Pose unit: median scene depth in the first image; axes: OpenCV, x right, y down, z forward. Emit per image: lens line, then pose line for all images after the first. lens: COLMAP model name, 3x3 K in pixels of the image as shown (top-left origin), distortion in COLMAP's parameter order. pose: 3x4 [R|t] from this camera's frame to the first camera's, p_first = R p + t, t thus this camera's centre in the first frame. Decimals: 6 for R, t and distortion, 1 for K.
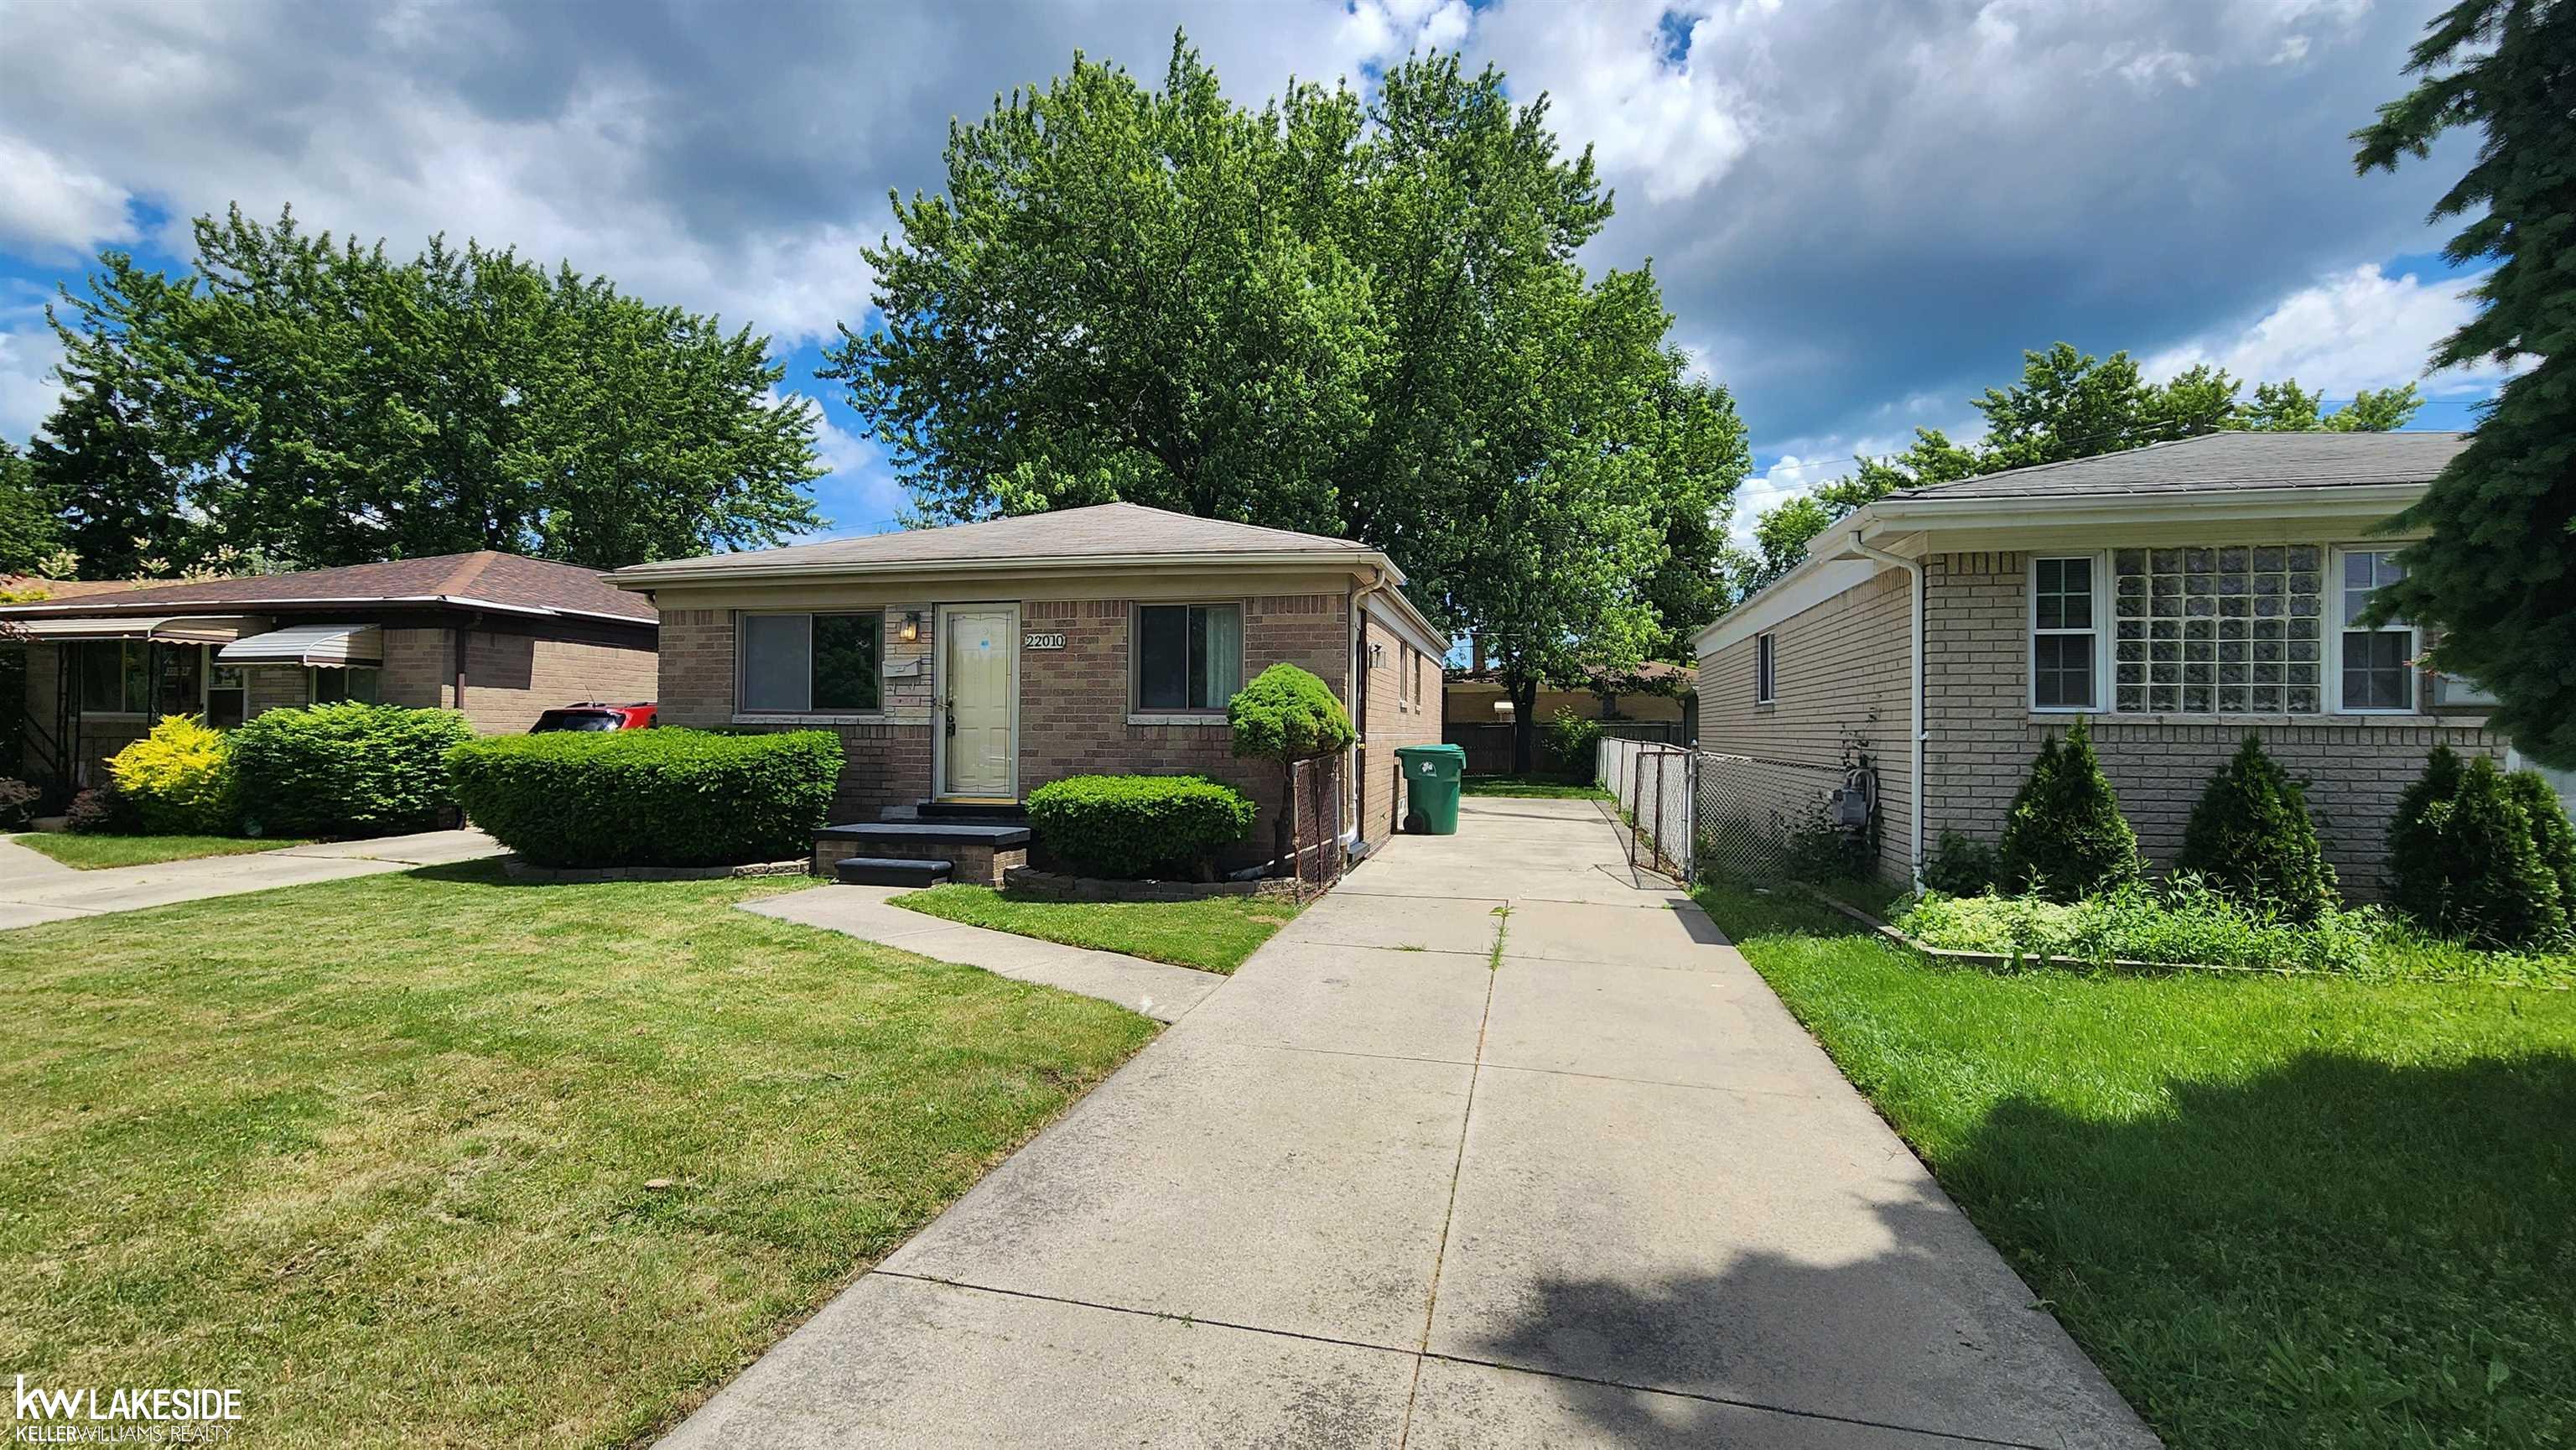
lens RADIAL K [[1078.5, 0, 1263.9], [0, 1078.5, 726.3], [0, 0, 1]] dist [-0.004838, 0.001898]
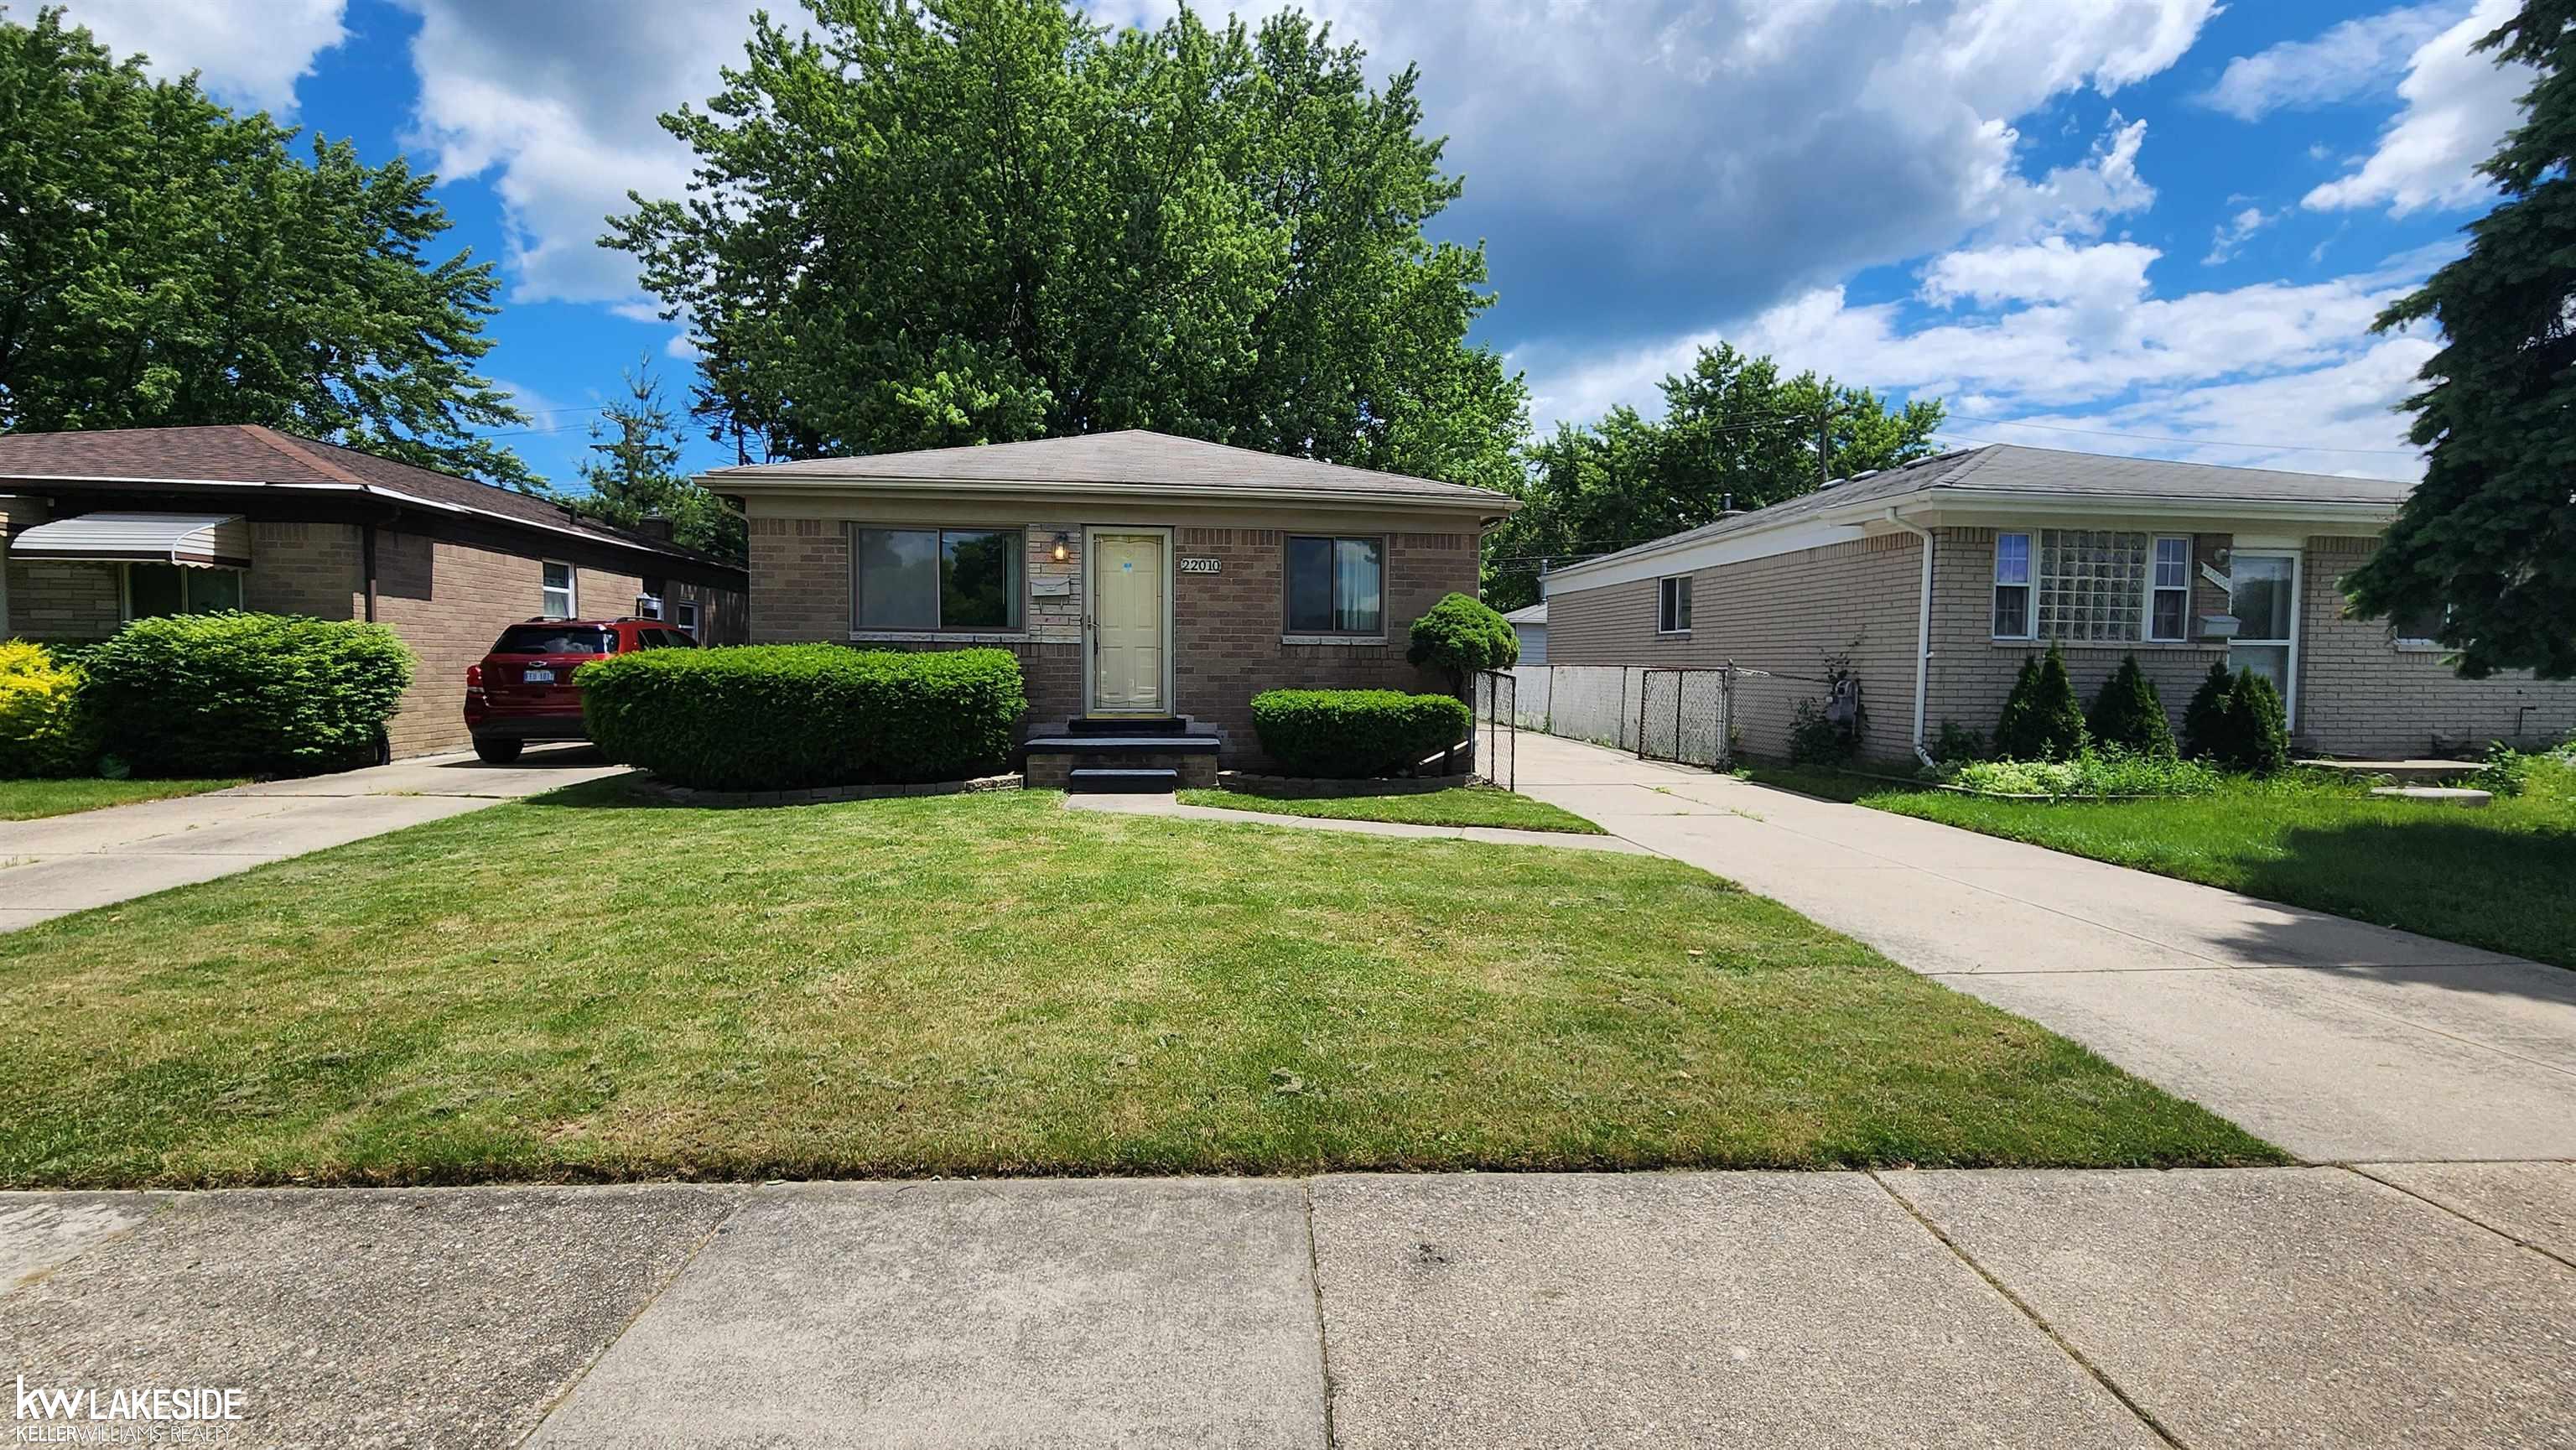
lens RADIAL K [[1078.5, 0, 1278.9], [0, 1078.5, 731.1], [0, 0, 1]] dist [-0.004838, 0.001898]
pose [[0.944123, -0.018246, 0.329087, -0.492043], [-0.004626, 0.997635, 0.068583, 0.011248], [-0.329560, -0.066273, 0.941806, -0.047967]]
